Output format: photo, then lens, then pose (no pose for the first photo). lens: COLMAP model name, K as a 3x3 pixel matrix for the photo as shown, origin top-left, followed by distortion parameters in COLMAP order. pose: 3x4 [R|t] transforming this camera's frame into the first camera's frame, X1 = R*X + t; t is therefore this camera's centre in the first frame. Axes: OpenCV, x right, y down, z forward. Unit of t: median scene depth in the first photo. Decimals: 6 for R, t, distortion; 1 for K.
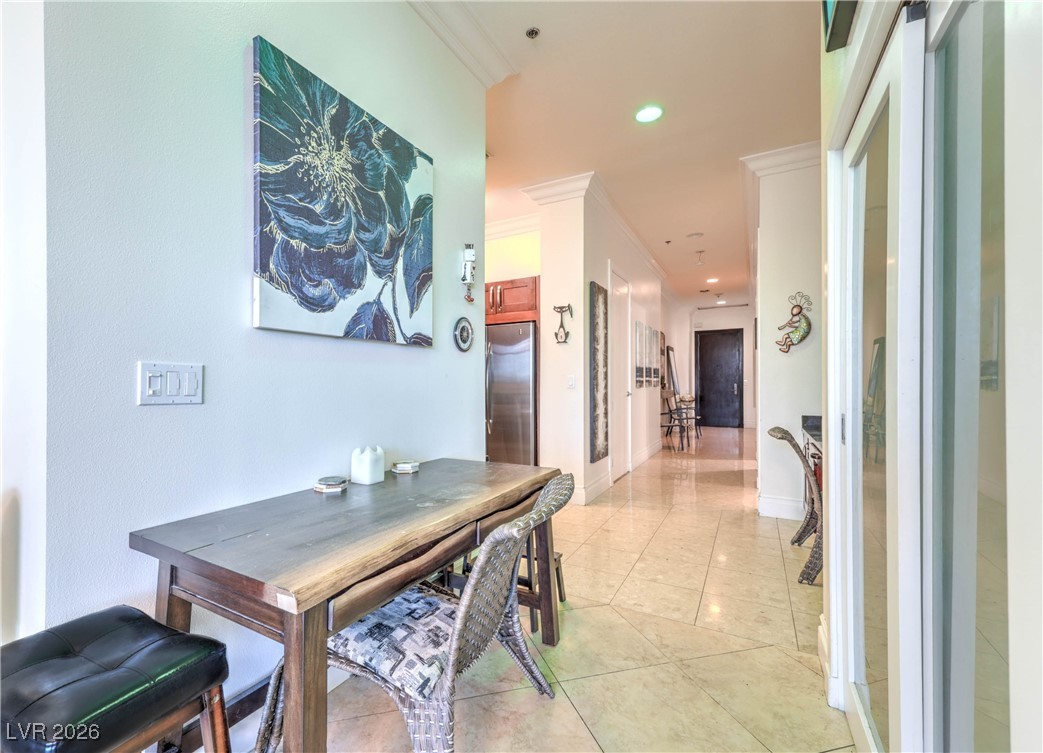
lens RADIAL K [[423.5, 0, 518.2], [0, 423.5, 384.0], [0, 0, 1]] dist [0.014078, 0.000092]
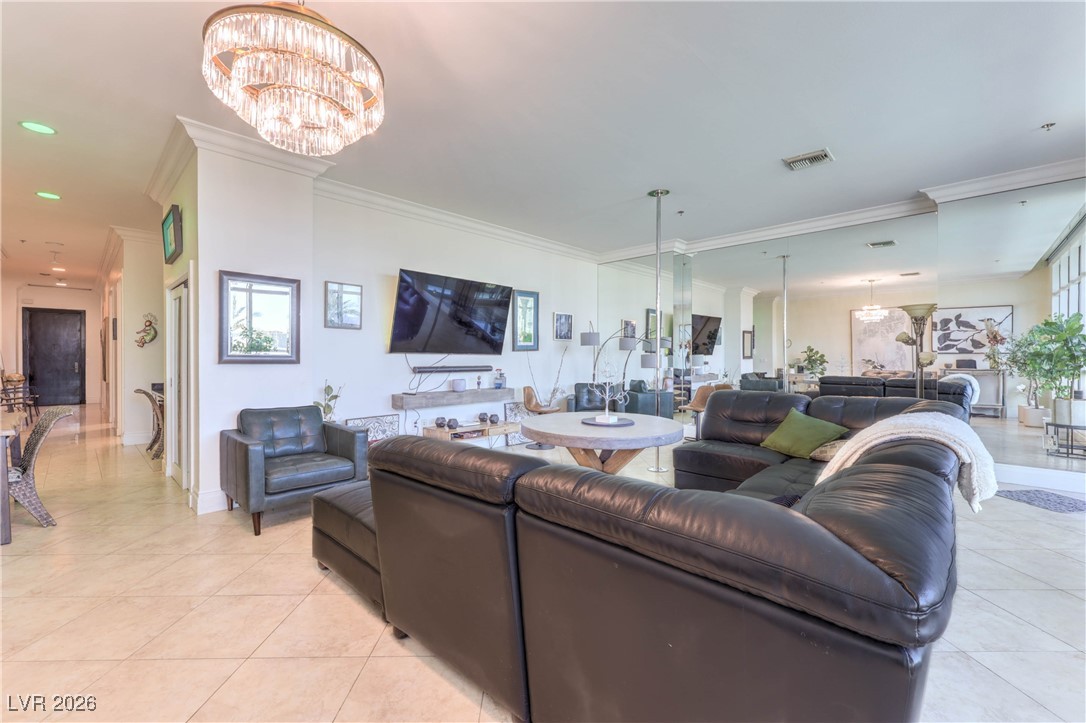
lens RADIAL K [[445.3, 0, 537.8], [0, 445.3, 363.8], [0, 0, 1]] dist [-0.002637, -0.000234]
pose [[0.247788, -0.002604, 0.968811, -0.294116], [-0.007064, 0.999965, 0.004494, -0.011084], [-0.968788, -0.007957, 0.247761, -0.410292]]
